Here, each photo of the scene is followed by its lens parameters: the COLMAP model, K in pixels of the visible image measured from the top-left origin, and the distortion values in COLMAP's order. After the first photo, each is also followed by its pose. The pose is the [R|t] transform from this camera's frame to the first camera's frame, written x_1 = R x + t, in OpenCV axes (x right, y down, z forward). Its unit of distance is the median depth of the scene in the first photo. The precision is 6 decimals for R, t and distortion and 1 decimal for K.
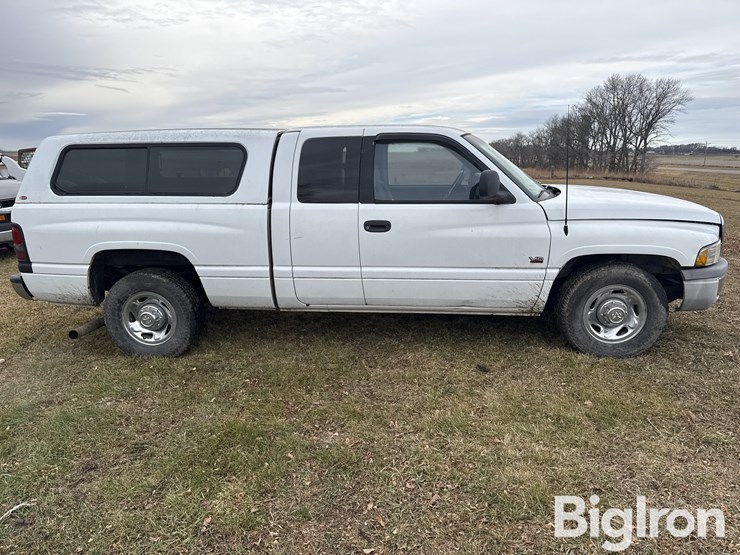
lens RADIAL K [[532.1, 0, 370.4], [0, 532.1, 281.5], [0, 0, 1]] dist [0.040222, -0.042104]
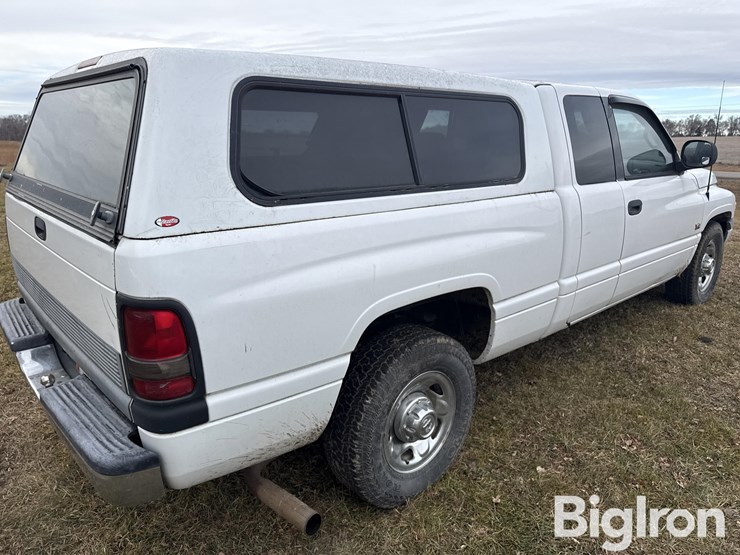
lens RADIAL K [[532.1, 0, 378.6], [0, 532.1, 274.5], [0, 0, 1]] dist [0.040222, -0.042104]
pose [[0.670737, -0.176938, 0.720281, -0.075921], [0.161048, 0.982702, 0.091432, -0.012397], [-0.724000, 0.054673, 0.687630, 0.062710]]
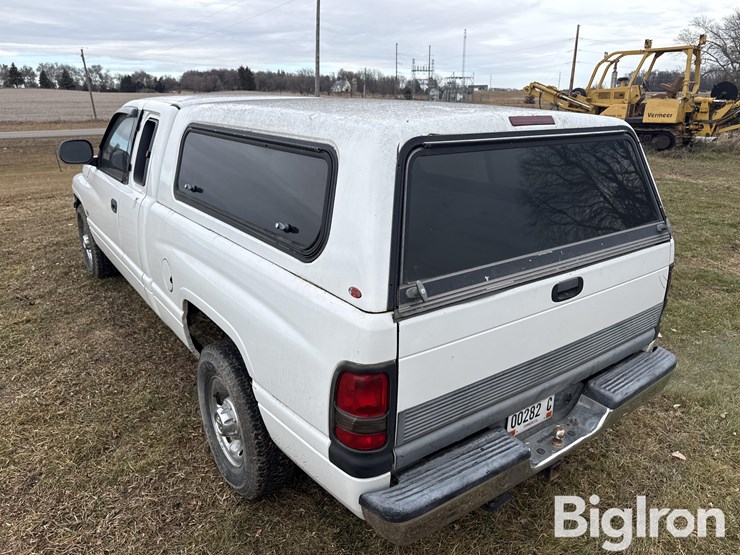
lens RADIAL K [[532.1, 0, 367.8], [0, 532.1, 282.2], [0, 0, 1]] dist [0.040222, -0.042104]
pose [[-0.652899, -0.249547, 0.715156, -0.083014], [0.183190, 0.864117, 0.468768, -0.041422], [-0.734958, 0.437068, -0.518467, 0.149145]]
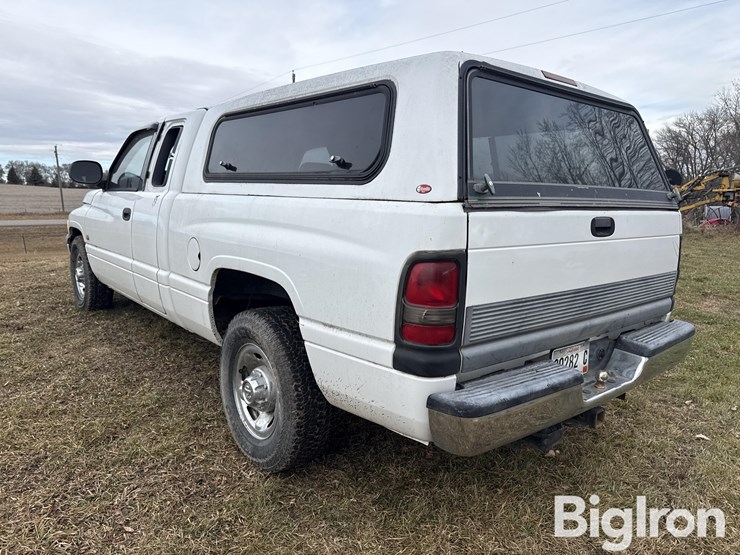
lens RADIAL K [[532.1, 0, 369.7], [0, 532.1, 279.6], [0, 0, 1]] dist [0.040222, -0.042104]
pose [[-0.701580, -0.119363, 0.702522, -0.081523], [0.158152, 0.935202, 0.316836, -0.030747], [-0.694819, 0.333391, -0.637242, 0.160229]]
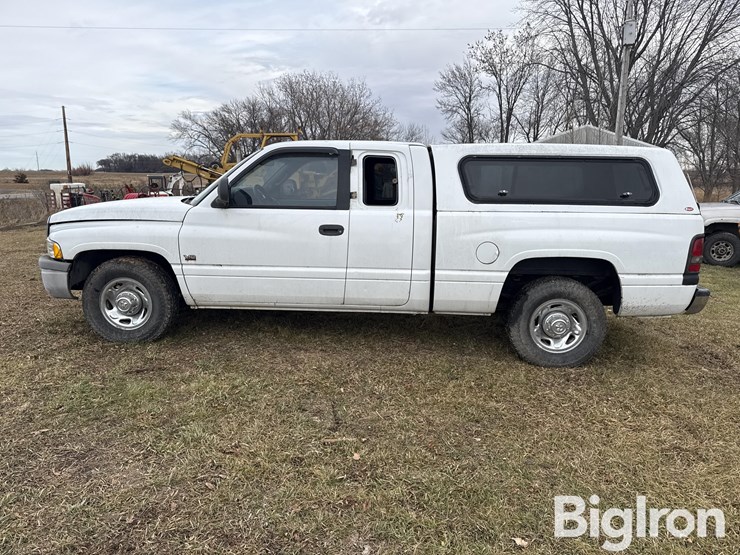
lens RADIAL K [[531.3, 0, 372.2], [0, 531.3, 280.2], [0, 0, 1]] dist [0.060392, -0.053045]
pose [[-0.999636, 0.002962, -0.026820, 0.000537], [-0.008590, 0.907302, 0.420392, -0.051556], [0.025579, 0.420470, -0.906946, 0.219355]]
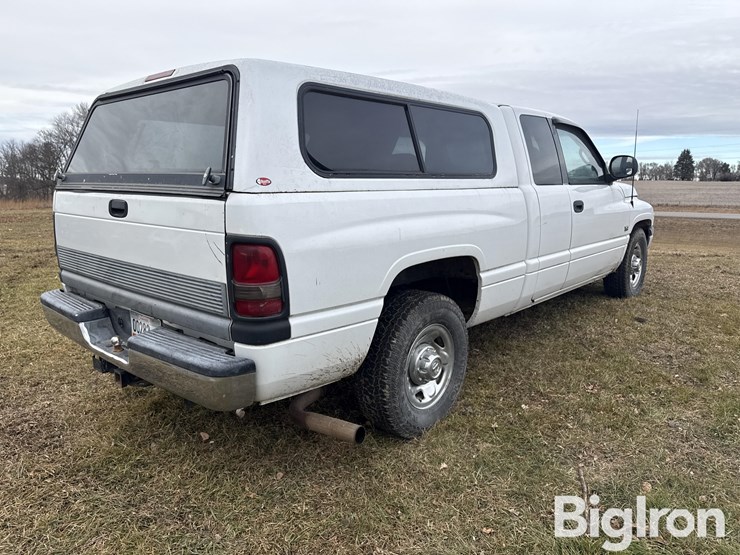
lens RADIAL K [[532.1, 0, 375.7], [0, 532.1, 275.6], [0, 0, 1]] dist [0.040222, -0.042104]
pose [[0.583802, -0.135204, 0.800559, -0.090849], [0.188993, 0.981581, 0.027955, -0.006683], [-0.789593, 0.134980, 0.598601, 0.061997]]
